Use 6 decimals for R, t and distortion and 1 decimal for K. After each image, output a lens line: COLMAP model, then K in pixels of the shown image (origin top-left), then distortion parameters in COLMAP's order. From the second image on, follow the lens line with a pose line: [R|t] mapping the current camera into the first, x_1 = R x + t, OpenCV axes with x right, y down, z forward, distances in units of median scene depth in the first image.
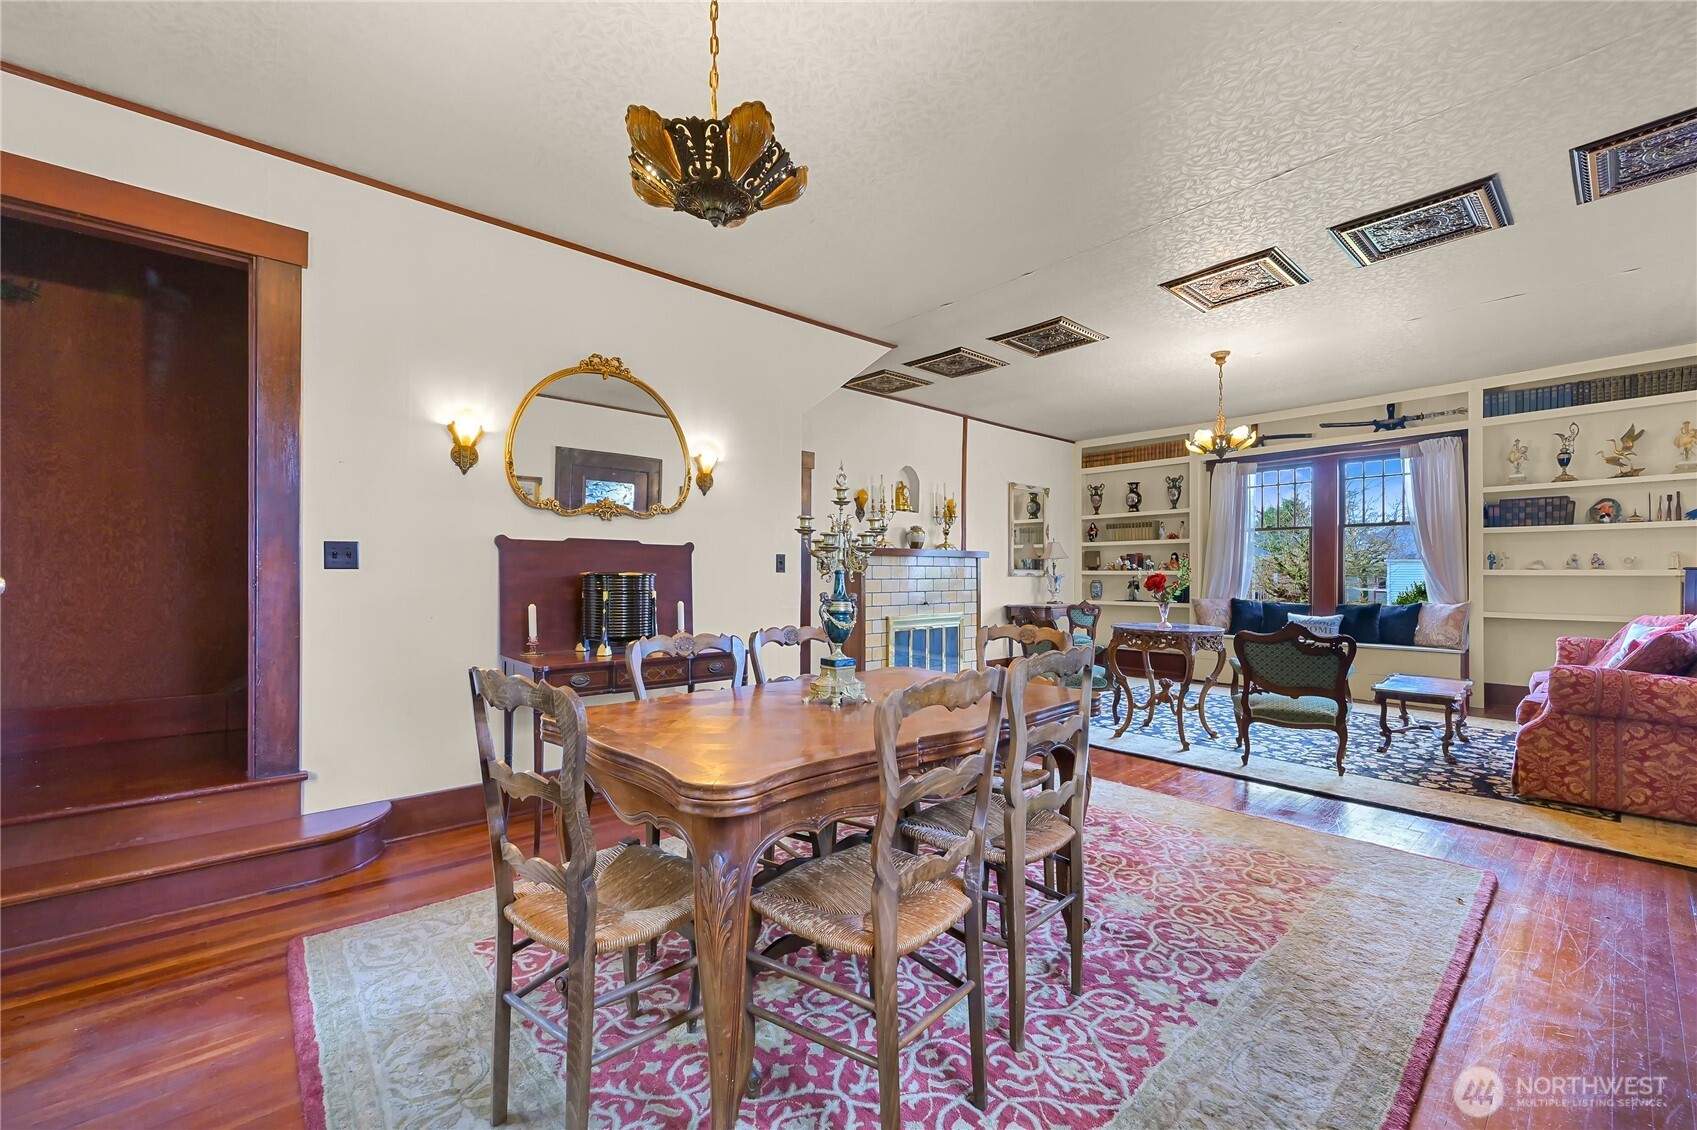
lens RADIAL K [[676.5, 0, 864.5], [0, 676.5, 574.0], [0, 0, 1]] dist [0.000791, 0.000021]
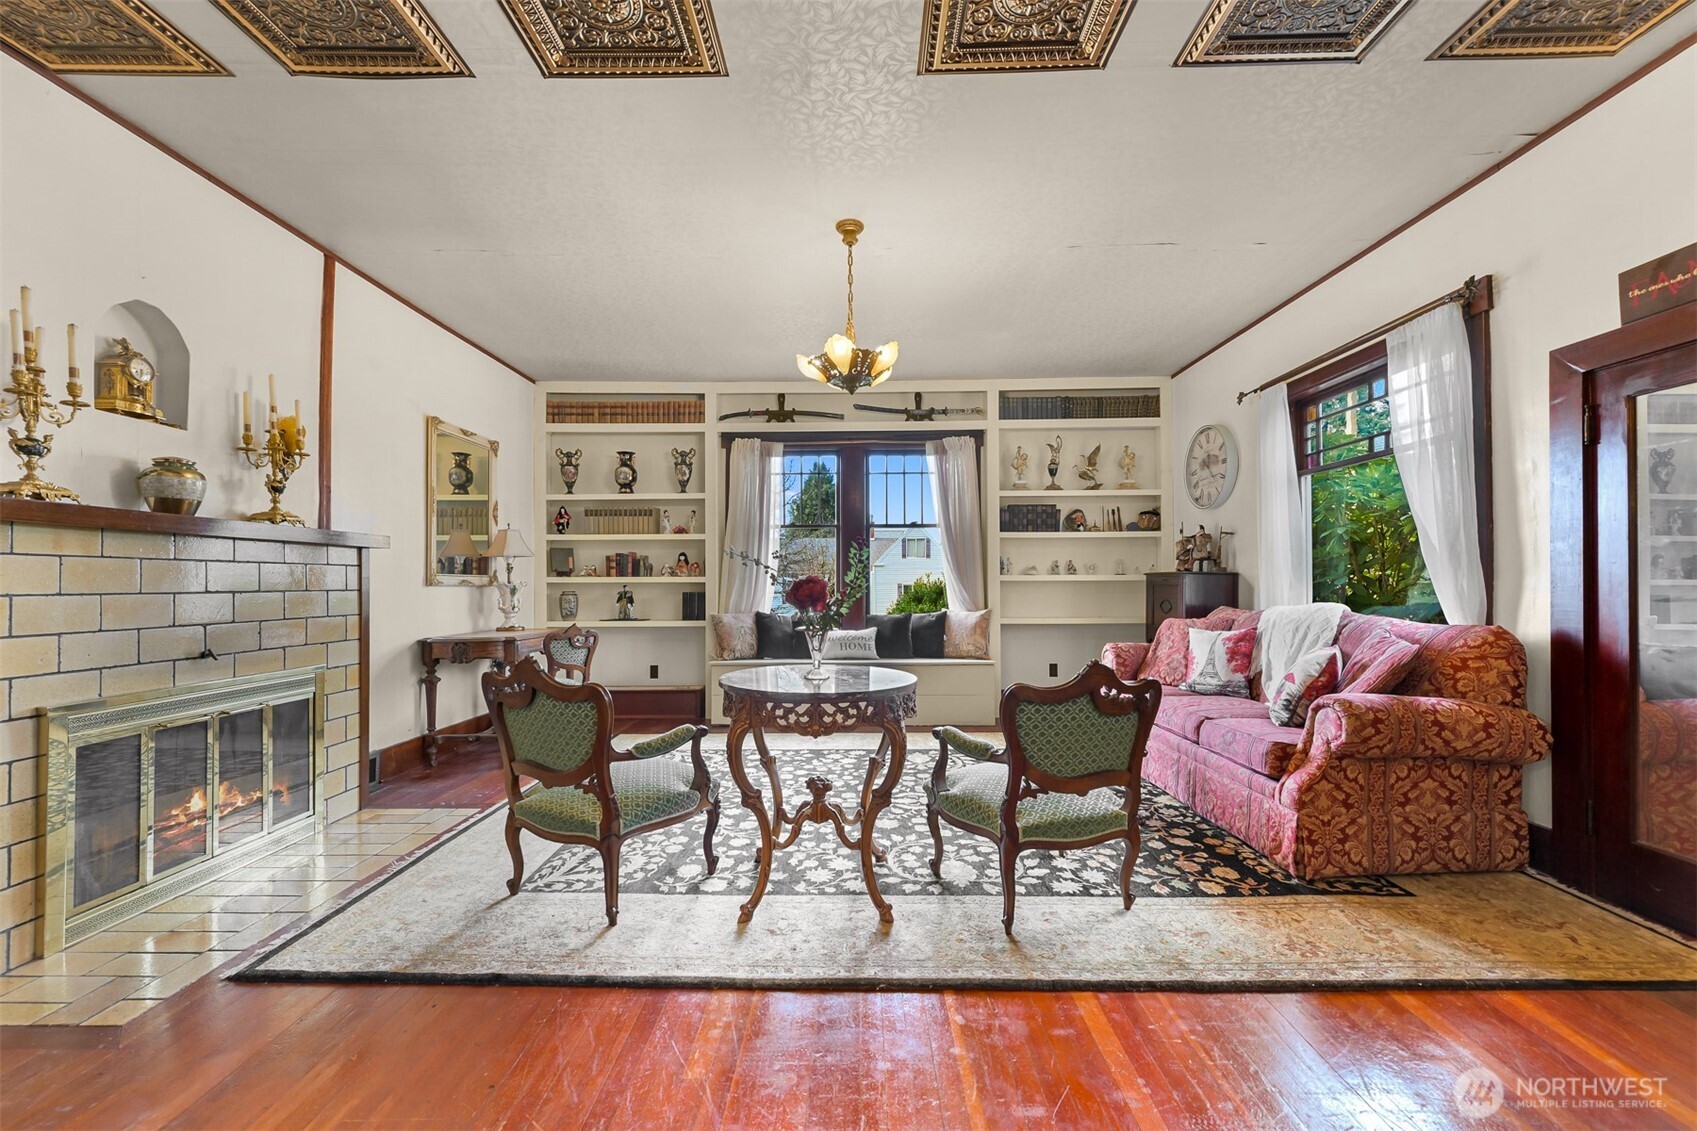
lens RADIAL K [[676.5, 0, 864.5], [0, 676.5, 574.5], [0, 0, 1]] dist [0.000791, 0.000021]
pose [[0.673717, 0.005066, 0.738972, 0.056417], [0.005399, 0.999916, -0.011778, 0.003021], [-0.738970, 0.011924, 0.673633, 0.441960]]
